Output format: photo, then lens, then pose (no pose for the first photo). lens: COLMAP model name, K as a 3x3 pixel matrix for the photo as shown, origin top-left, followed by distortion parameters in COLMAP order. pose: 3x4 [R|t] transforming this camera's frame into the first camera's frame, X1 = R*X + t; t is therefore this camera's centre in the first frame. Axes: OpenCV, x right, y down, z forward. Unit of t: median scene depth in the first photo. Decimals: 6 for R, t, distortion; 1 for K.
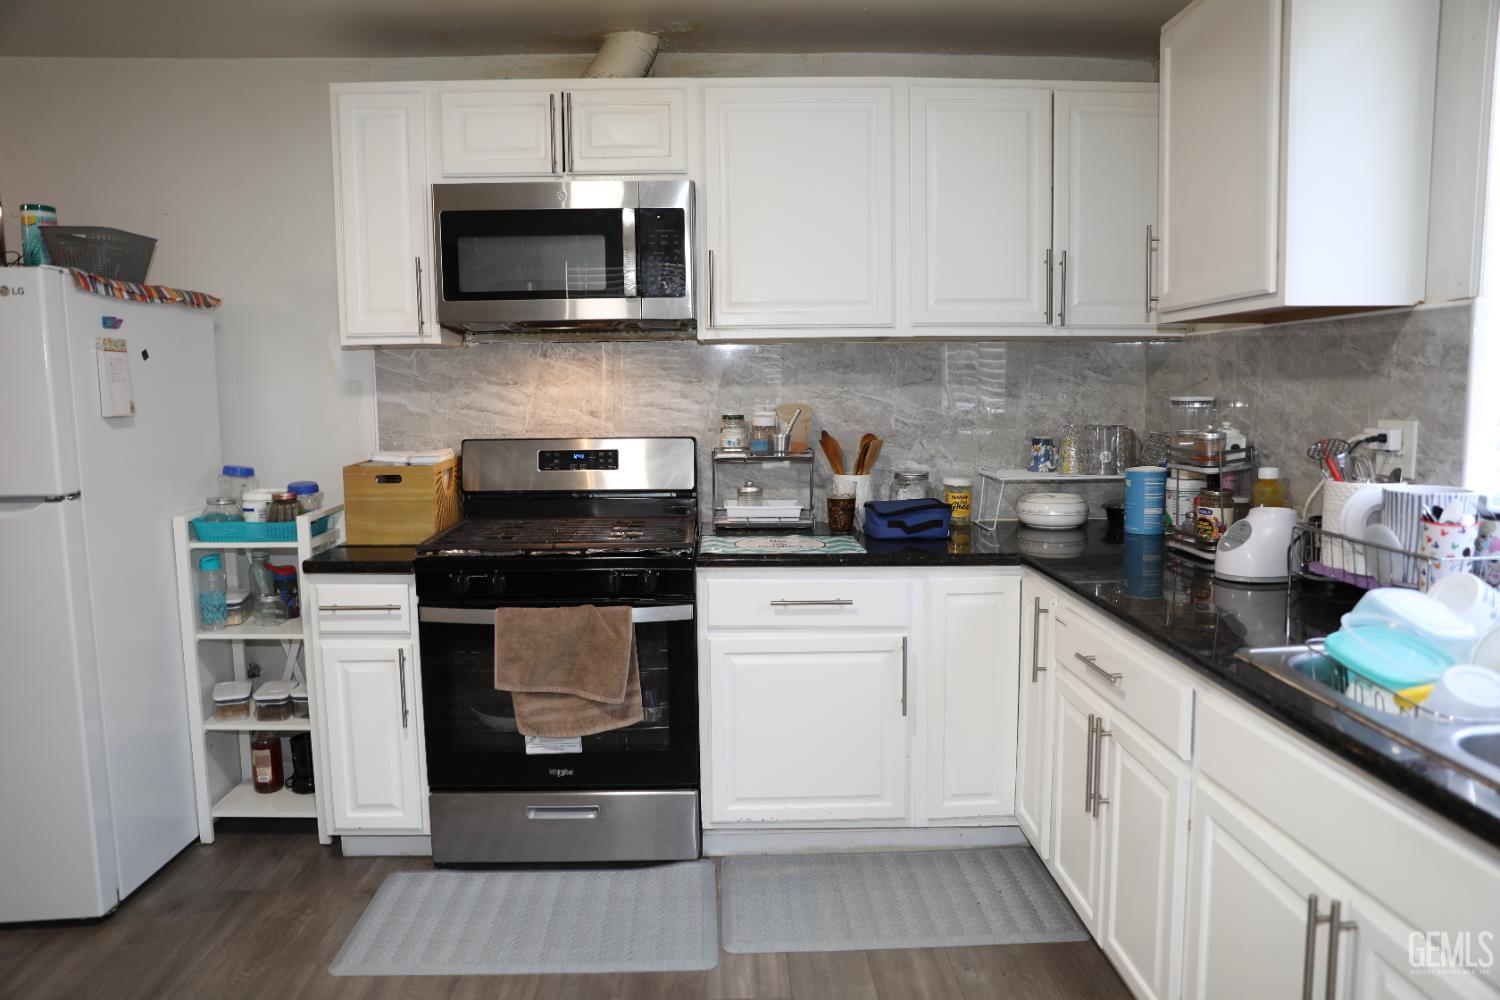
lens RADIAL K [[1027.7, 0, 750.0], [0, 1027.7, 500.0], [0, 0, 1]] dist [-0.110896, 0.091611]
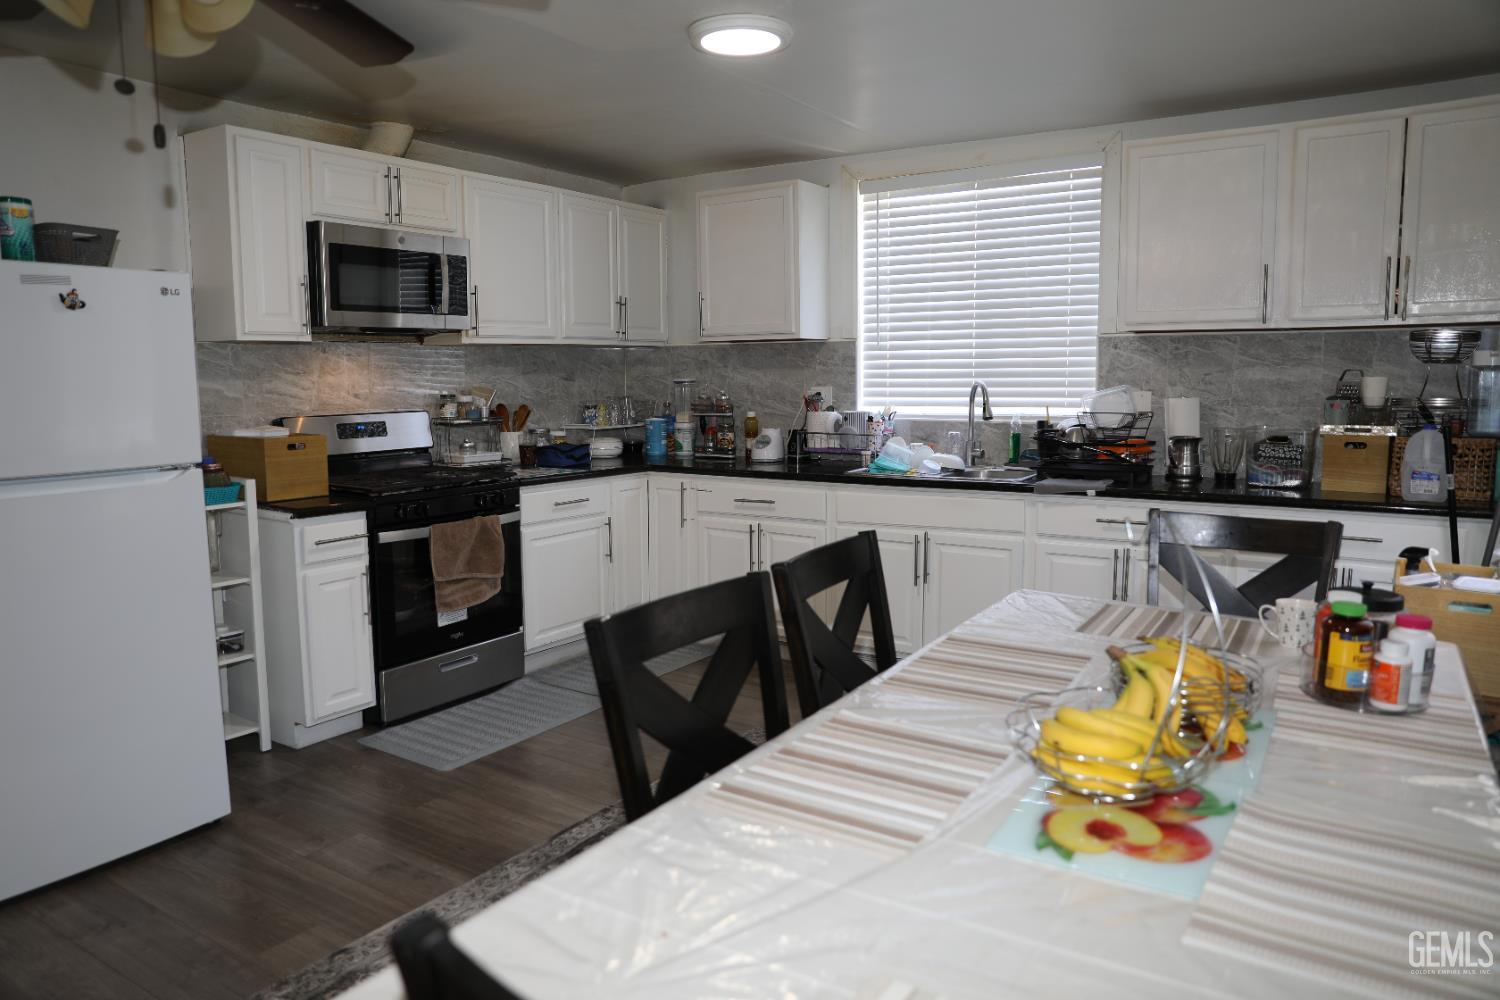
lens RADIAL K [[1027.7, 0, 750.0], [0, 1027.7, 500.0], [0, 0, 1]] dist [-0.110896, 0.091611]
pose [[0.566705, -0.097564, 0.818124, -1.093475], [0.092777, 0.994205, 0.054297, 0.030767], [-0.818681, 0.045132, 0.572472, -0.194535]]
